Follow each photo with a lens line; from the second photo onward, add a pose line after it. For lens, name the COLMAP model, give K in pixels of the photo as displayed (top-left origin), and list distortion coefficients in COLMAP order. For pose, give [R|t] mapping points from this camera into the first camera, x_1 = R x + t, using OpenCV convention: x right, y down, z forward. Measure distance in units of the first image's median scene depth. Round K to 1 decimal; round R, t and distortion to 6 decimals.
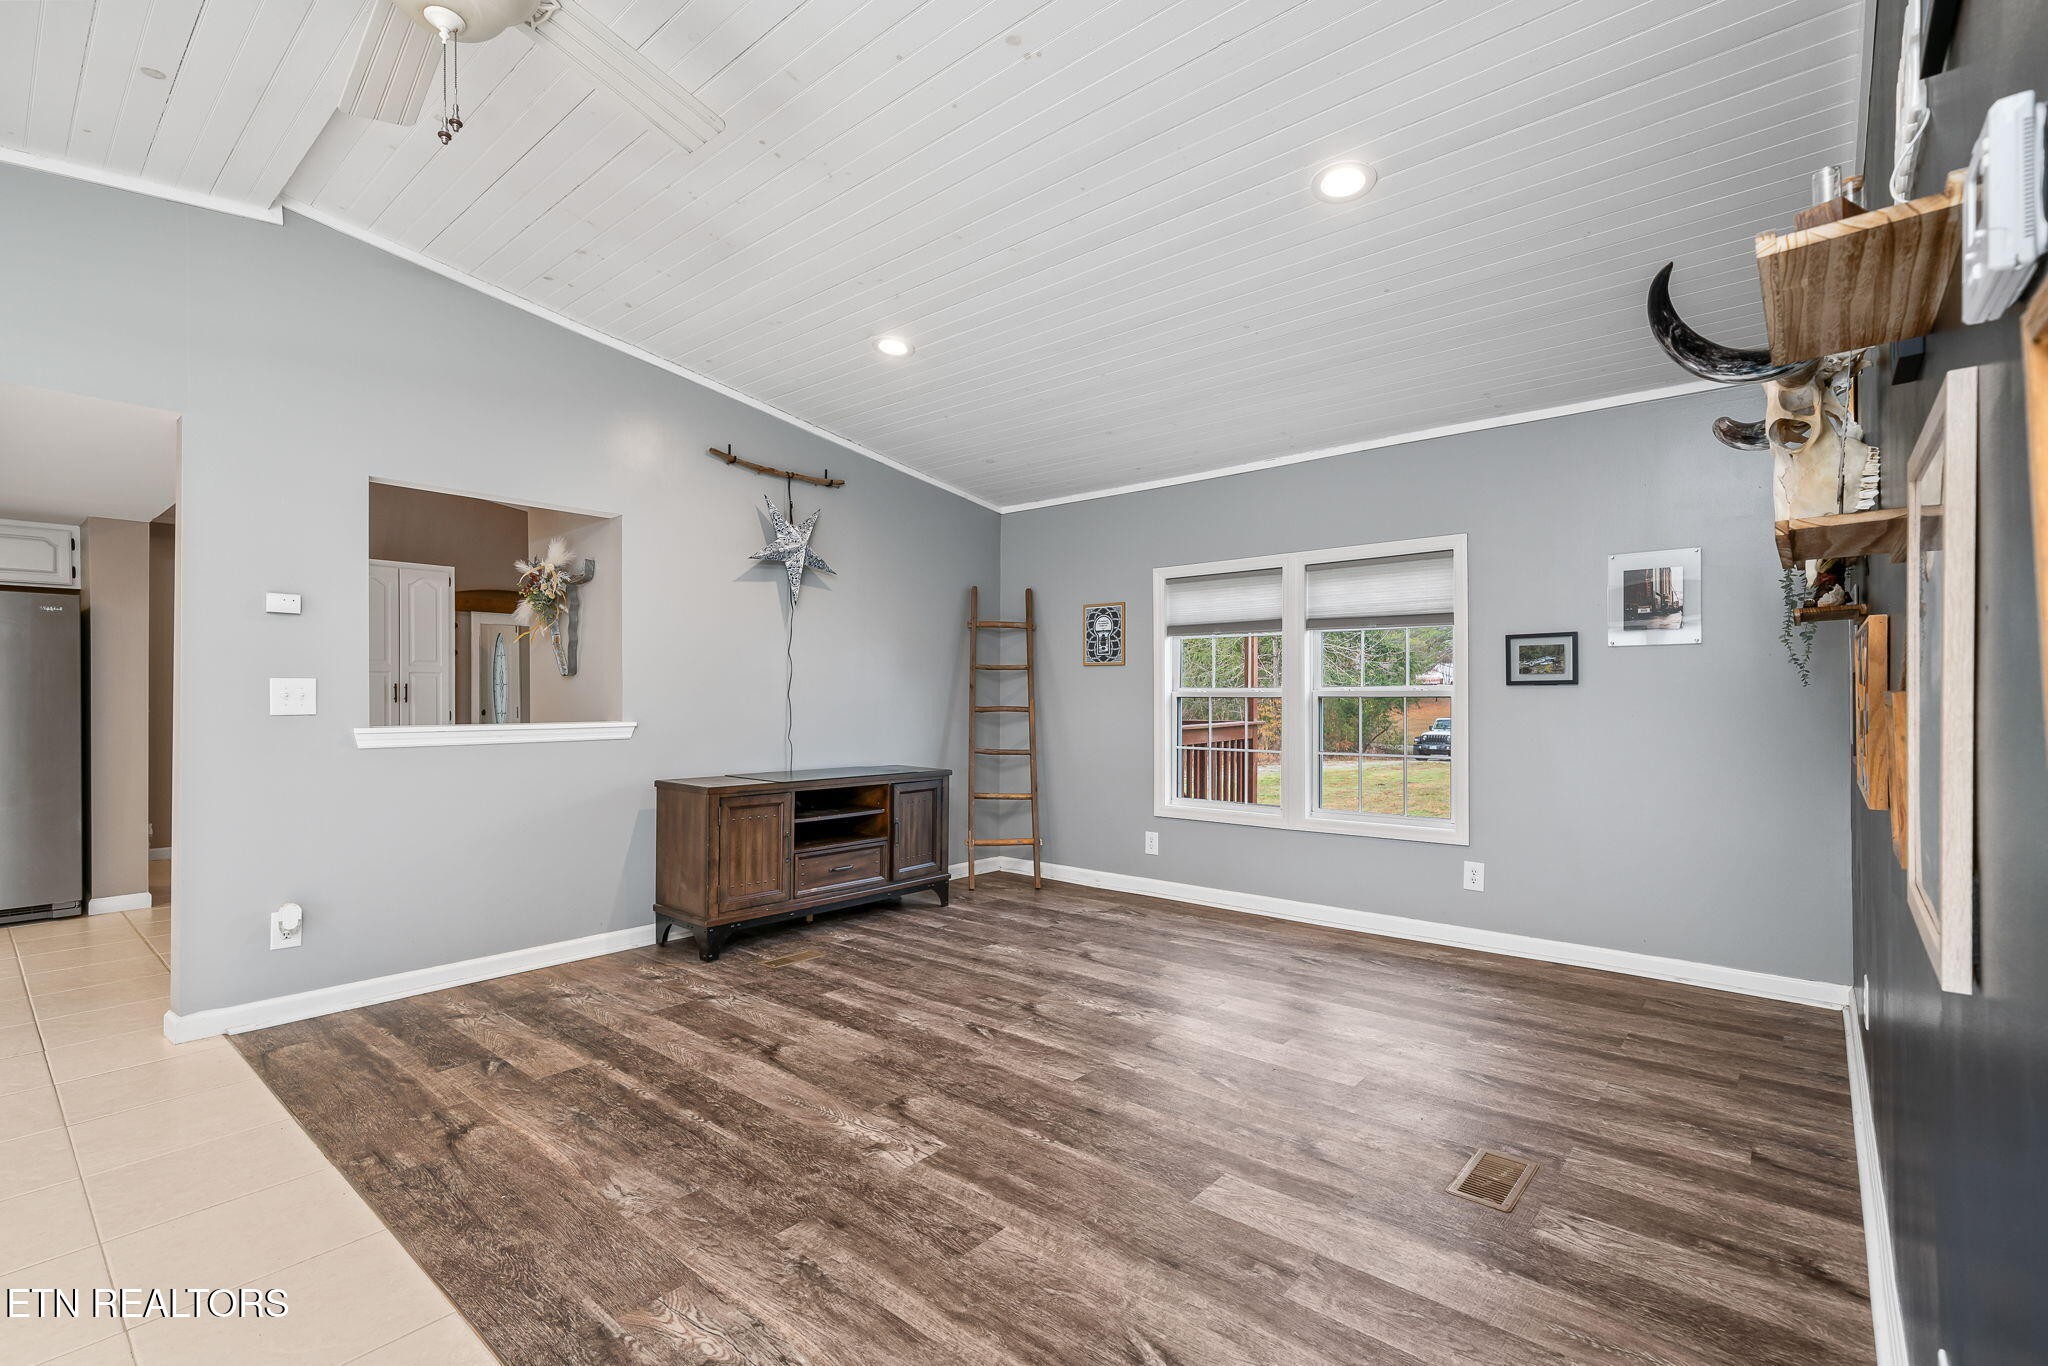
lens RADIAL K [[931.5, 0, 1005.3], [0, 931.5, 700.5], [0, 0, 1]] dist [-0.000077, 0.000020]
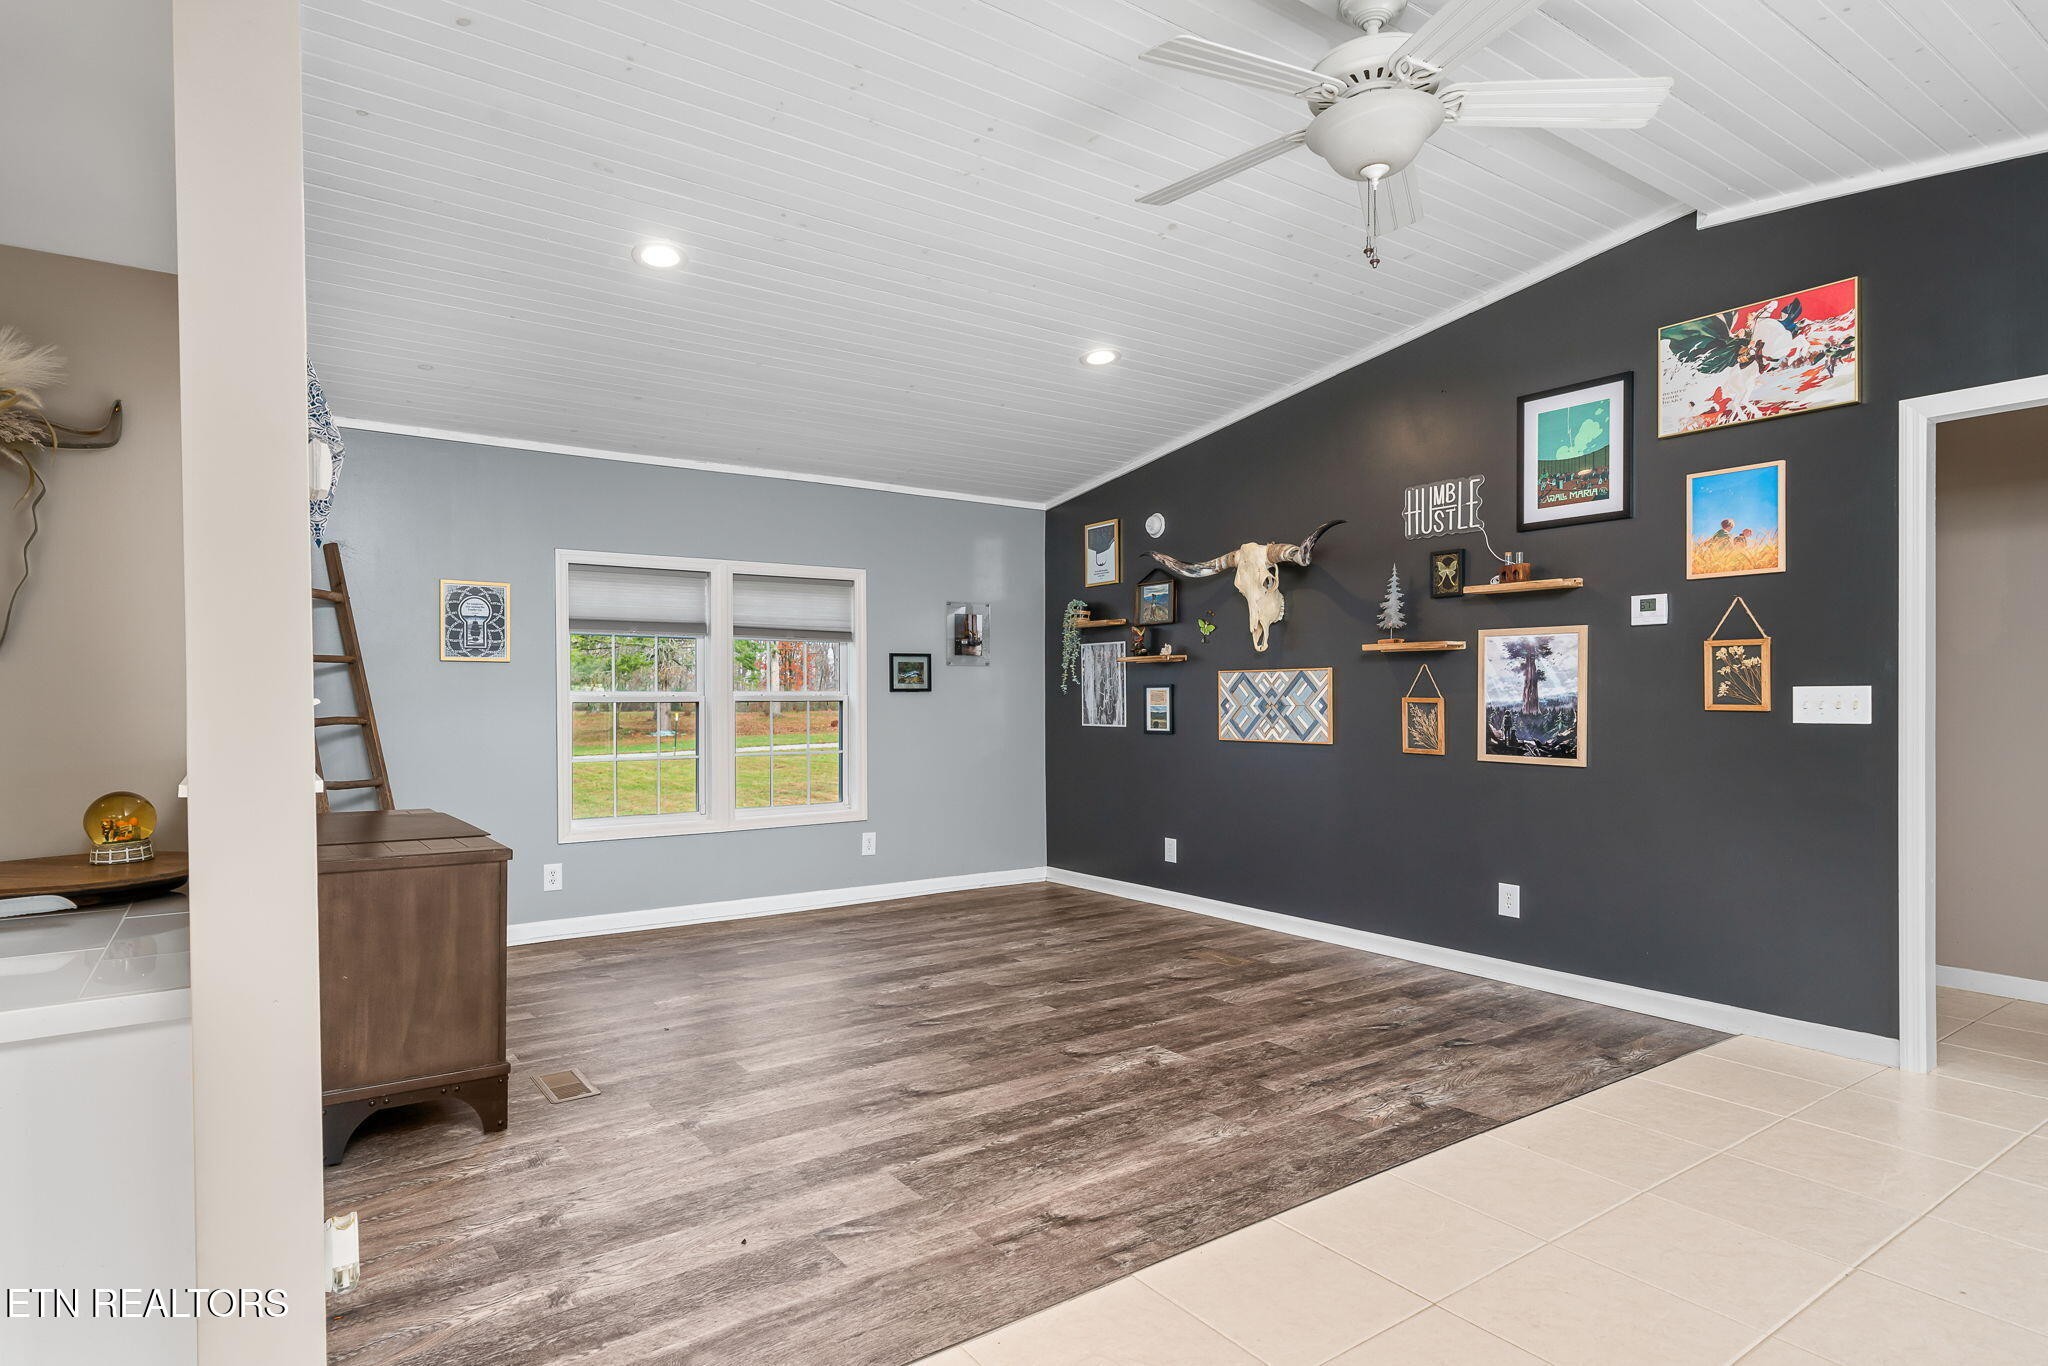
lens RADIAL K [[1099.6, 0, 1024.0], [0, 1099.6, 683.0], [0, 0, 1]] dist [0.002191, -0.000422]
pose [[0.228530, 0.013413, 0.973444, -1.283784], [0.006425, 0.999863, -0.015285, -0.005147], [-0.973516, 0.009747, 0.228413, 0.657169]]
